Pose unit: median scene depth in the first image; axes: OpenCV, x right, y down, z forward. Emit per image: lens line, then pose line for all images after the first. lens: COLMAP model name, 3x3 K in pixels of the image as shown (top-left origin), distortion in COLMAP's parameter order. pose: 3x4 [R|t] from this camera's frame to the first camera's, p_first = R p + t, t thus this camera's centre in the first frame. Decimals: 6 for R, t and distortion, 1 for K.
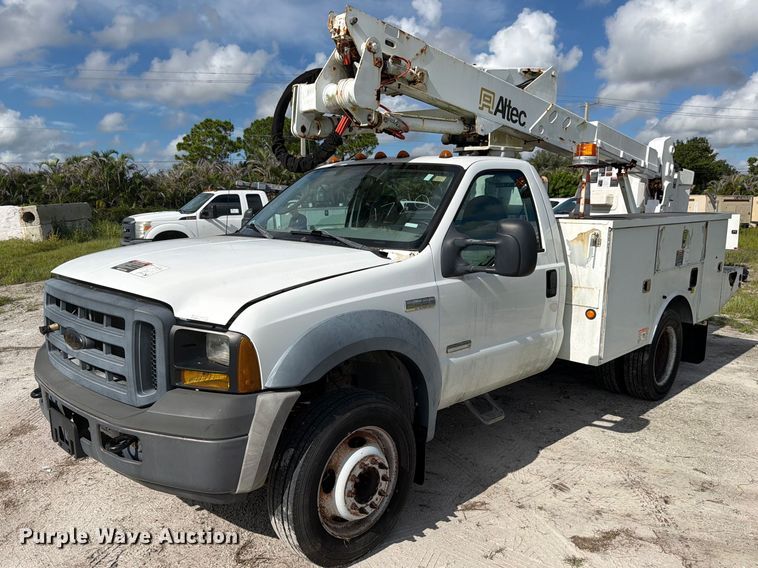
lens RADIAL K [[650.6, 0, 379.5], [0, 650.6, 303.1], [0, 0, 1]] dist [0.032891, -0.007552]
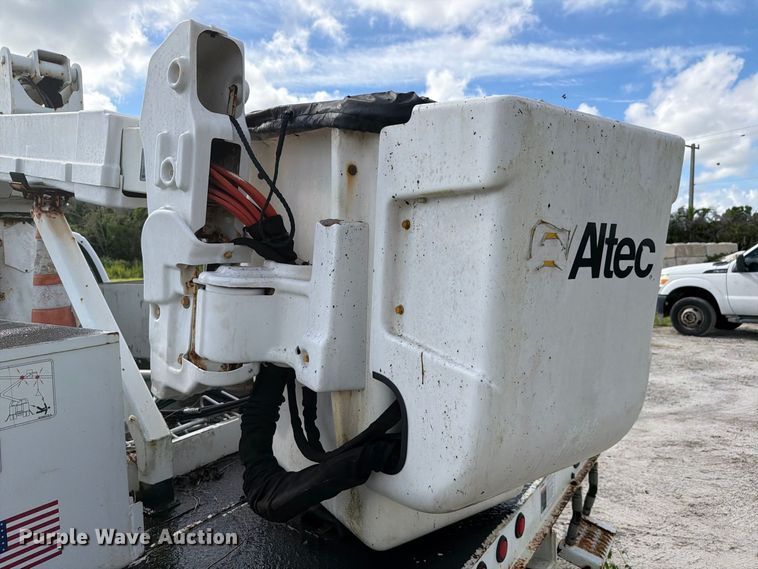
lens RADIAL K [[555.5, 0, 380.2], [0, 555.5, 280.5], [0, 0, 1]] dist [0.002451, -0.037477]
pose [[0.121932, 0.048294, -0.991363, 0.909199], [-0.132149, 0.990713, 0.032008, -0.247511], [0.983702, 0.127105, 0.127182, 1.475517]]
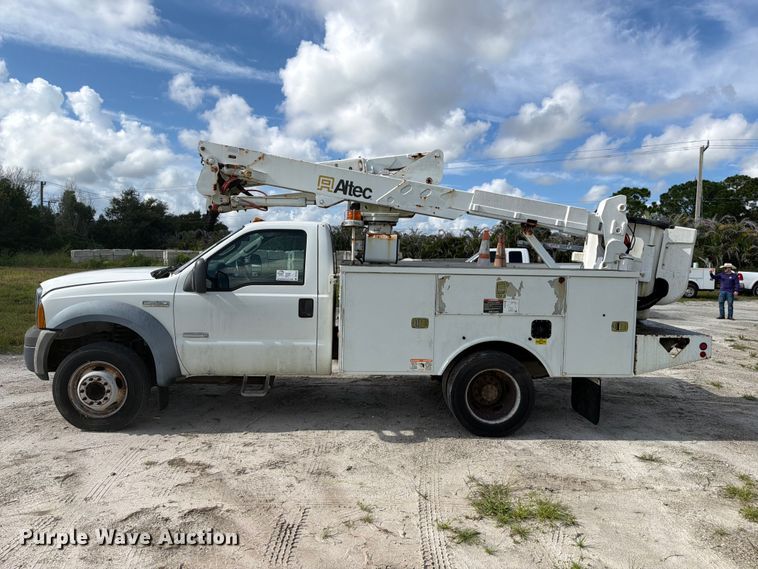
lens RADIAL K [[568.2, 0, 379.0], [0, 568.2, 284.5], [0, 0, 1]] dist [0.138663, -0.268535]
pose [[0.726973, 0.056329, -0.684352, 1.085996], [-0.132419, 0.989423, -0.059227, -0.026229], [0.673777, 0.133678, 0.726743, 0.176226]]
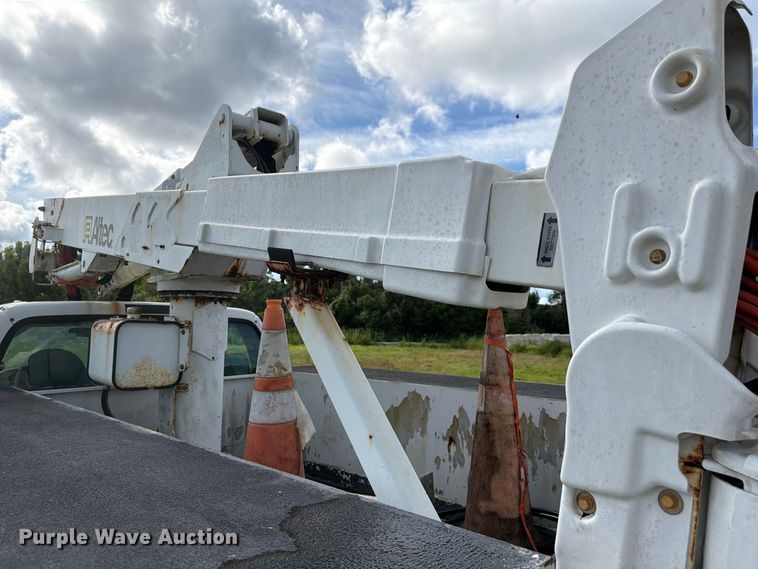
lens RADIAL K [[543.7, 0, 378.6], [0, 543.7, 282.2], [0, 0, 1]] dist [0.045228, -0.062381]
pose [[-0.049290, -0.078469, -0.995697, 0.763484], [-0.167022, 0.983519, -0.069241, -0.248429], [0.984720, 0.162890, -0.061584, 1.332521]]
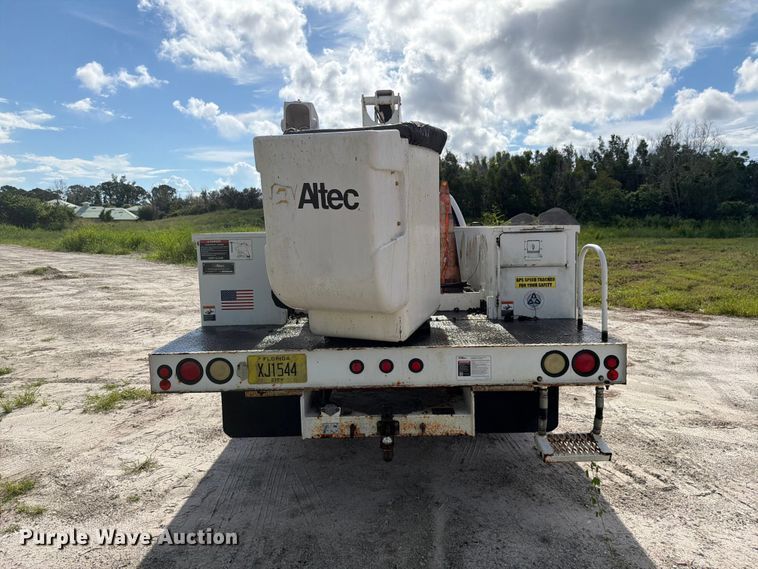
lens RADIAL K [[543.7, 0, 378.6], [0, 543.7, 282.2], [0, 0, 1]] dist [0.045228, -0.062381]
pose [[-0.772695, 0.077545, -0.630023, 0.961428], [-0.089110, 0.969431, 0.228610, -0.306444], [0.628492, 0.232787, -0.742164, 2.012697]]
